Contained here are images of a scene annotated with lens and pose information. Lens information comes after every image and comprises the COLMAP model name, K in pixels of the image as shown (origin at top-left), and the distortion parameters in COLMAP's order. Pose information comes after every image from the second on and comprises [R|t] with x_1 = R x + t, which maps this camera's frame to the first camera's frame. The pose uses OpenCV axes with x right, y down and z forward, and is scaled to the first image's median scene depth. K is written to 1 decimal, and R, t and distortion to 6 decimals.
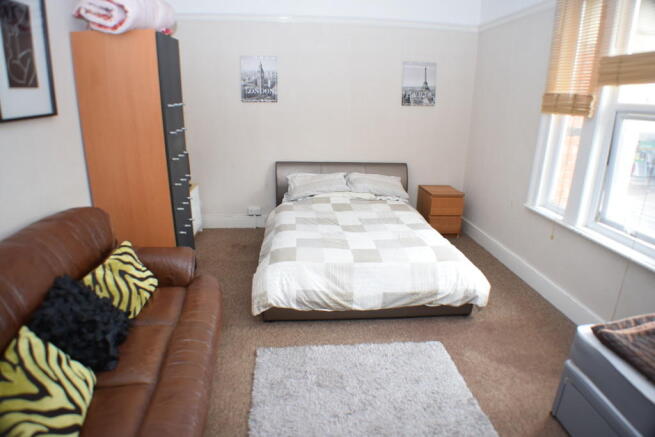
lens RADIAL K [[392.6, 0, 327.5], [0, 392.6, 218.5], [0, 0, 1]] dist [-0.125643, 0.033941]
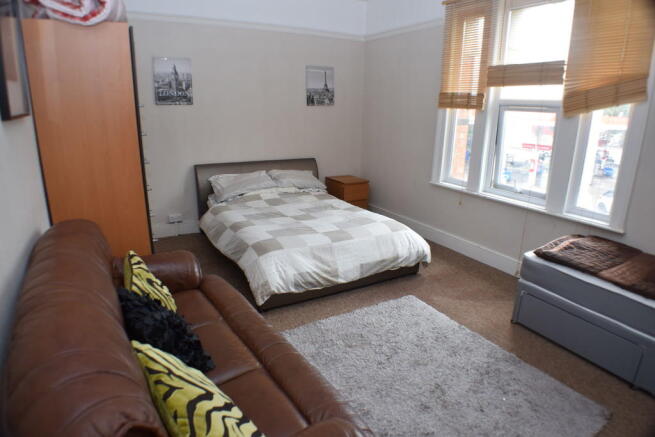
lens RADIAL K [[392.6, 0, 327.5], [0, 392.6, 218.5], [0, 0, 1]] dist [-0.125643, 0.033941]
pose [[0.905792, -0.121944, 0.405797, -0.389494], [0.126256, 0.991865, 0.016240, 0.023457], [-0.404476, 0.036524, 0.913819, -0.029790]]
